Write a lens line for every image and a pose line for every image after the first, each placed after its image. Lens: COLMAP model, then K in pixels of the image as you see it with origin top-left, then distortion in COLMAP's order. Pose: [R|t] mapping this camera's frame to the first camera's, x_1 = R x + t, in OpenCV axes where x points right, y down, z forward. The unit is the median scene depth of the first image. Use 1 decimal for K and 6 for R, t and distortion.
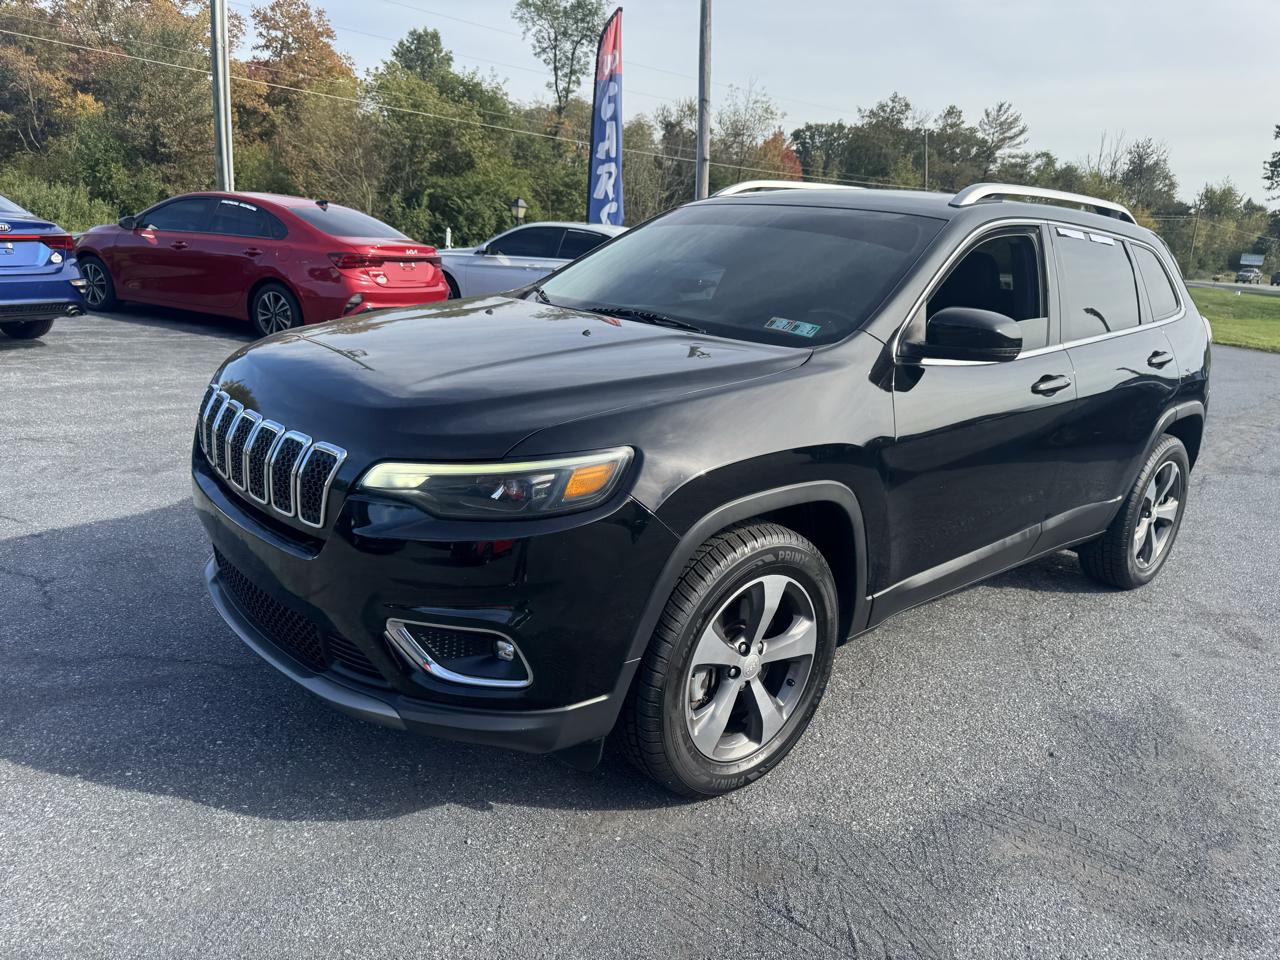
lens RADIAL K [[913.5, 0, 641.7], [0, 913.5, 476.8], [0, 0, 1]] dist [0.010746, -0.016958]
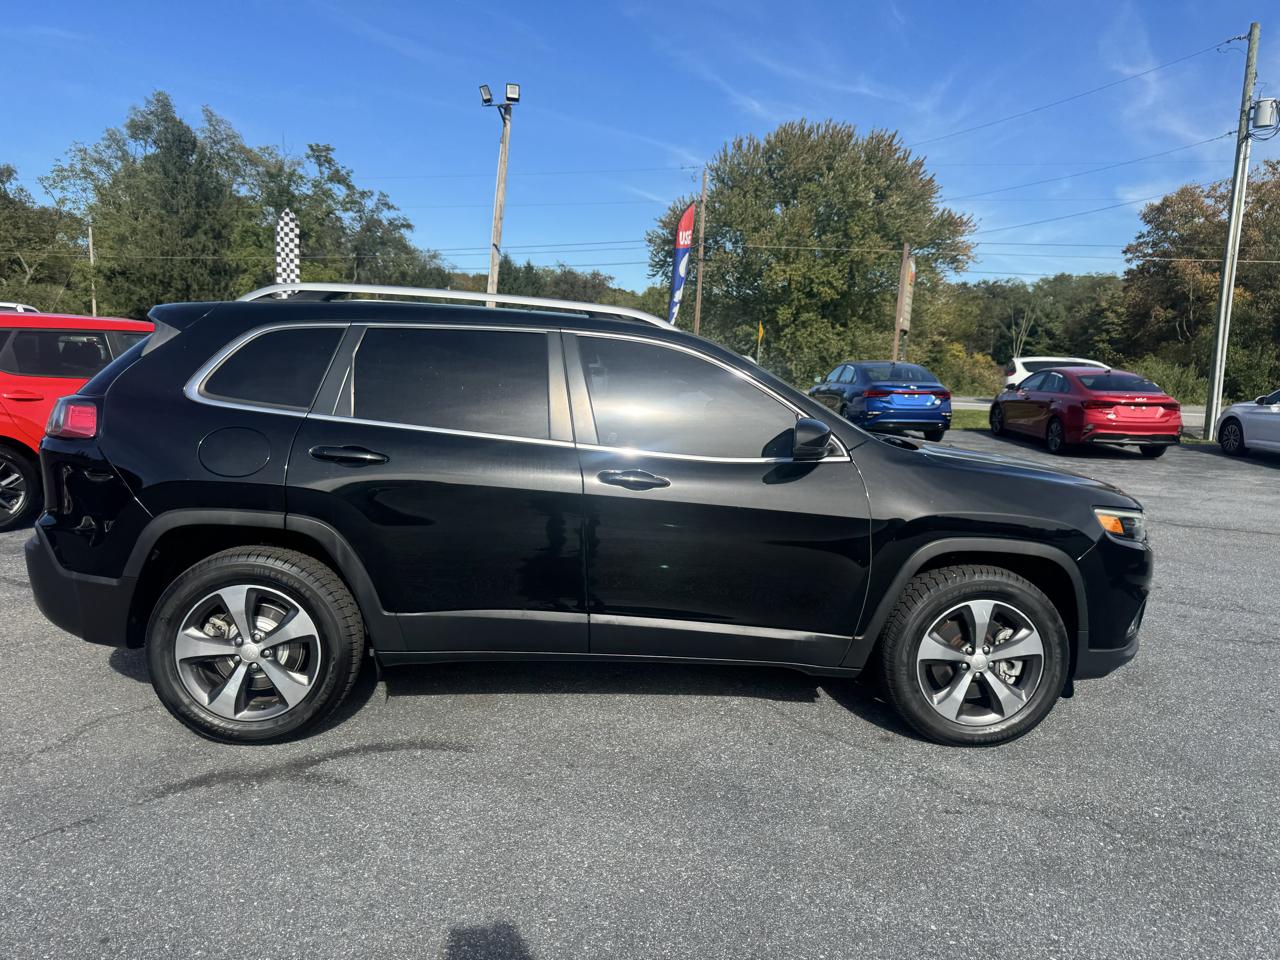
lens RADIAL K [[893.0, 0, 642.5], [0, 893.0, 489.8], [0, 0, 1]] dist [0.060759, -0.085364]
pose [[0.402288, 0.078237, -0.912164, 0.135342], [-0.235197, 0.971734, -0.020381, 0.022057], [0.884786, 0.222737, 0.409318, -0.056492]]
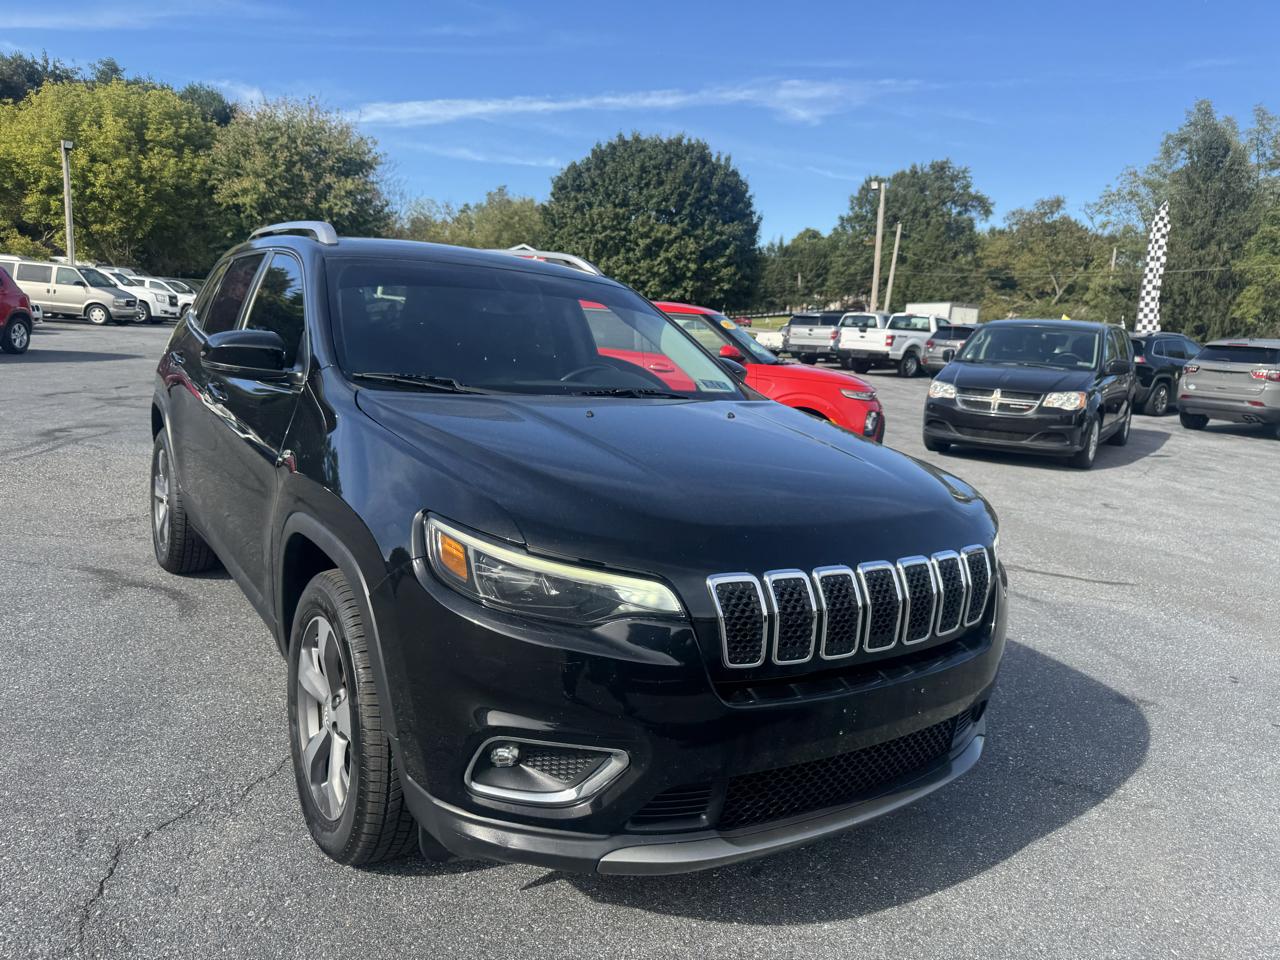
lens RADIAL K [[898.6, 0, 632.9], [0, 898.6, 482.7], [0, 0, 1]] dist [0.056586, -0.081215]
pose [[-0.596574, 0.030512, -0.801978, 0.112721], [-0.297678, 0.919584, 0.256423, 0.002602], [0.745310, 0.391707, -0.539517, 0.021098]]
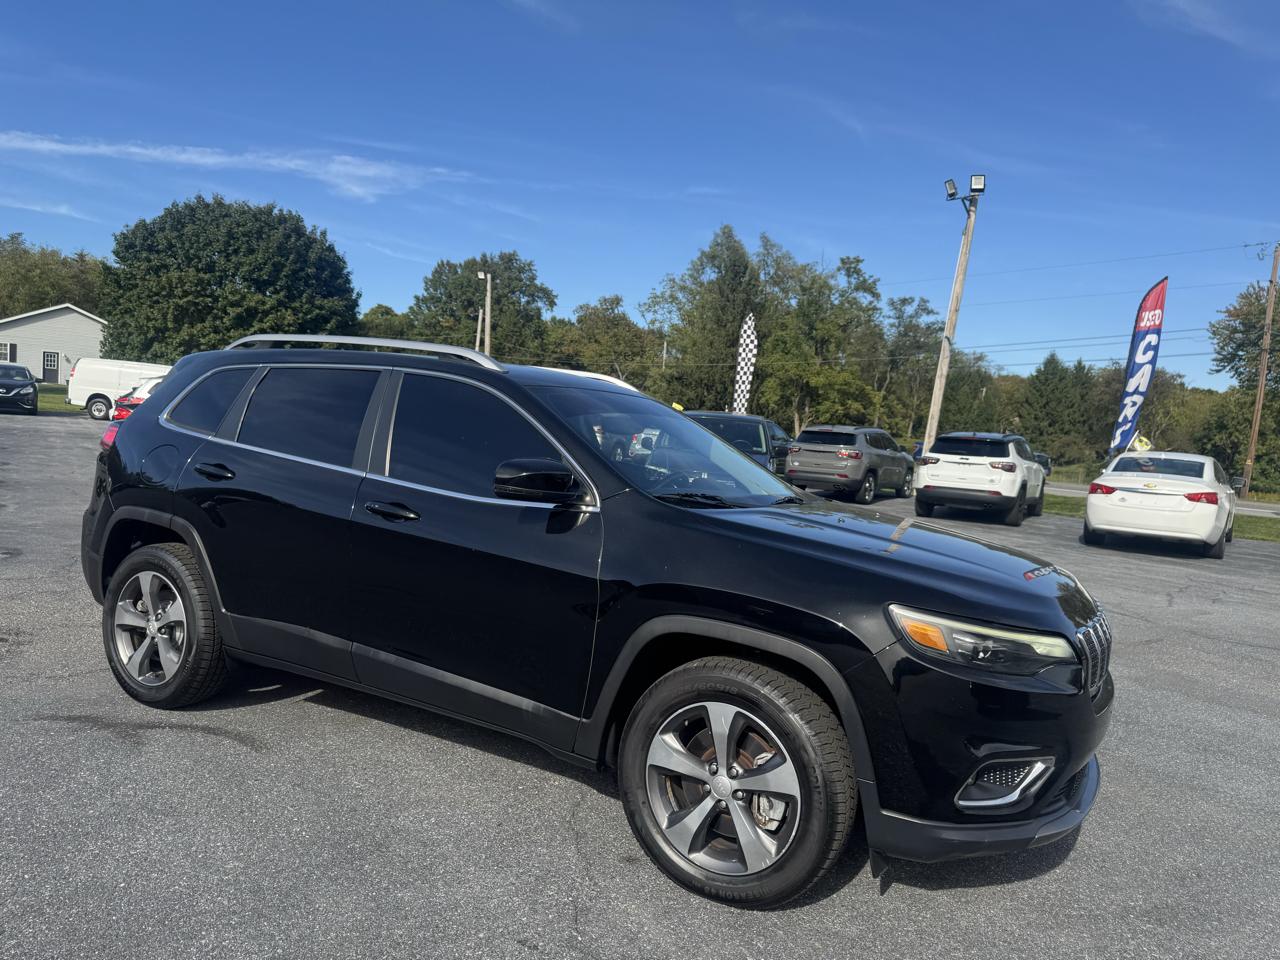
lens RADIAL K [[893.3, 0, 640.2], [0, 893.3, 487.8], [0, 0, 1]] dist [0.097664, -0.165170]
pose [[-0.169127, -0.019629, -0.985399, 0.136925], [-0.323818, 0.945406, 0.036745, 0.011483], [0.930880, 0.325305, -0.166250, -0.008443]]
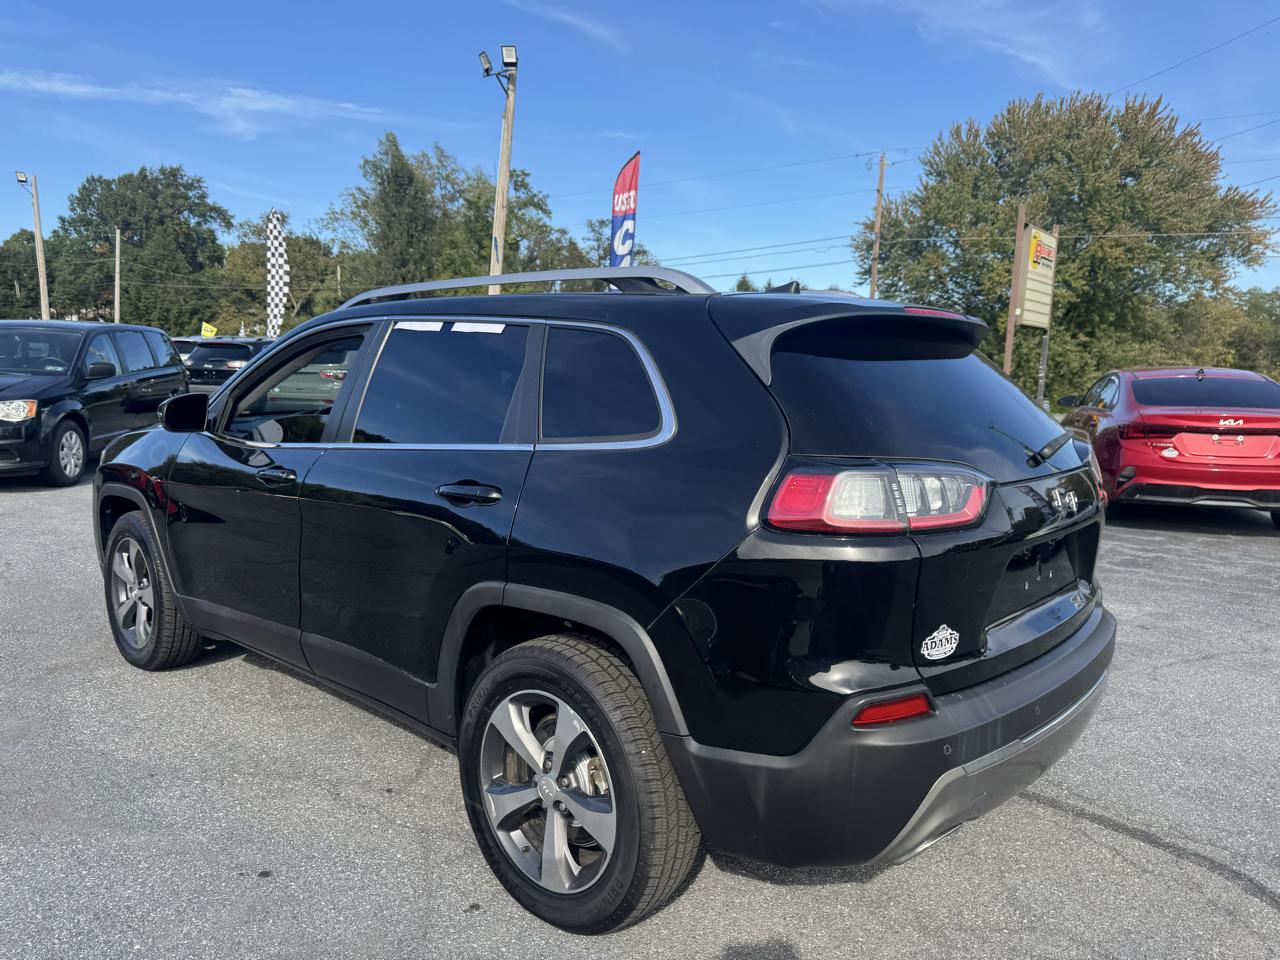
lens RADIAL K [[909.7, 0, 636.2], [0, 909.7, 483.2], [0, 0, 1]] dist [0.005389, -0.007746]
pose [[0.103034, 0.052489, -0.993292, 0.082010], [-0.266319, 0.963604, 0.023295, -0.012372], [0.958362, 0.262132, 0.113263, 0.070852]]
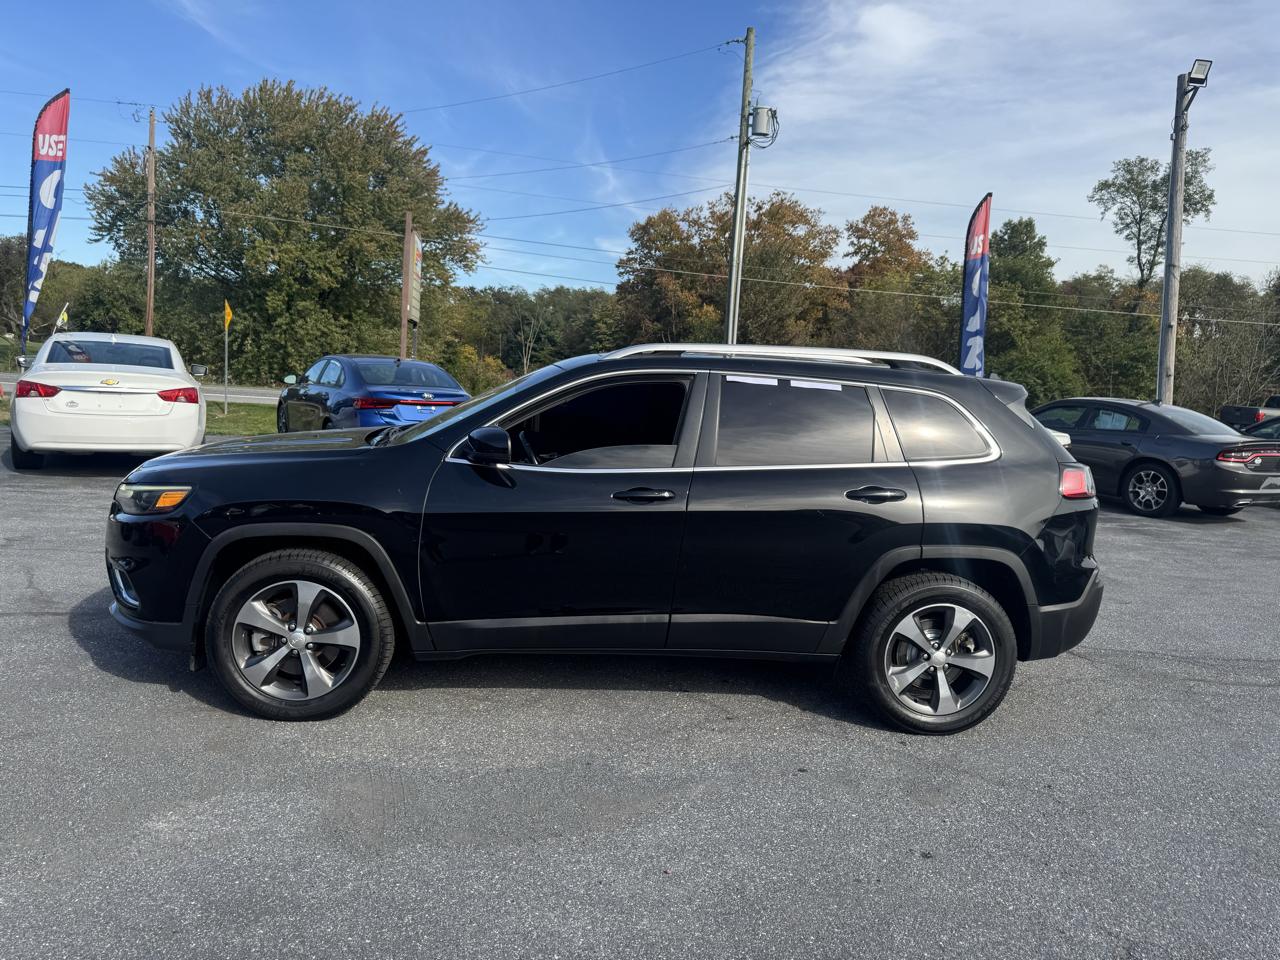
lens RADIAL K [[893.0, 0, 642.5], [0, 893.0, 489.8], [0, 0, 1]] dist [0.060759, -0.085364]
pose [[0.806134, 0.050038, -0.589614, 0.063918], [-0.151593, 0.980629, -0.124040, 0.002320], [0.571986, 0.189375, 0.798103, 0.001769]]
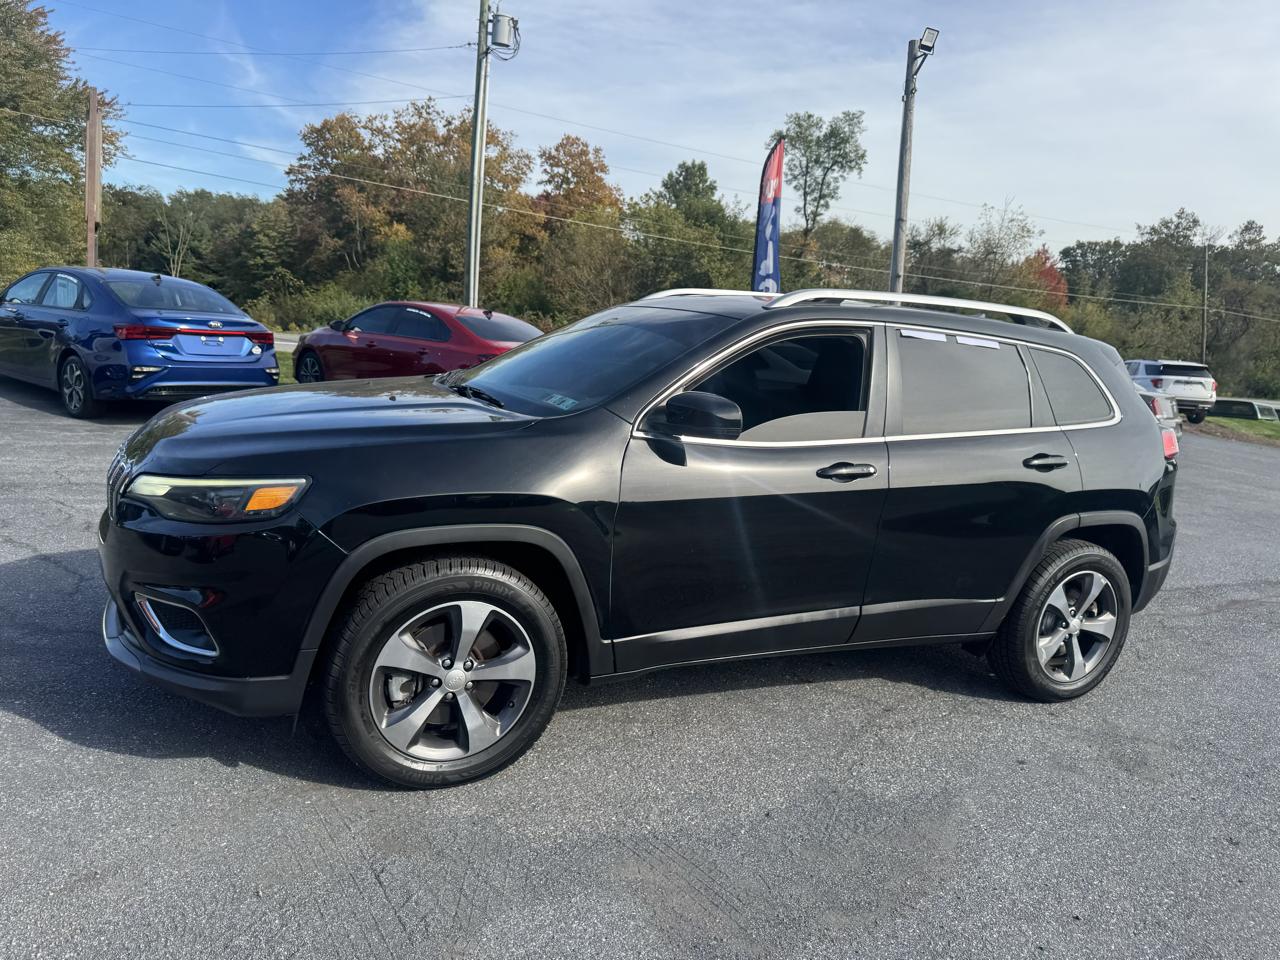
lens RADIAL K [[904.6, 0, 641.0], [0, 904.6, 484.3], [0, 0, 1]] dist [0.036079, -0.048421]
pose [[0.961451, 0.060670, -0.268201, 0.027399], [-0.090013, 0.991058, -0.098494, 0.002149], [0.259828, 0.118839, 0.958315, -0.003795]]
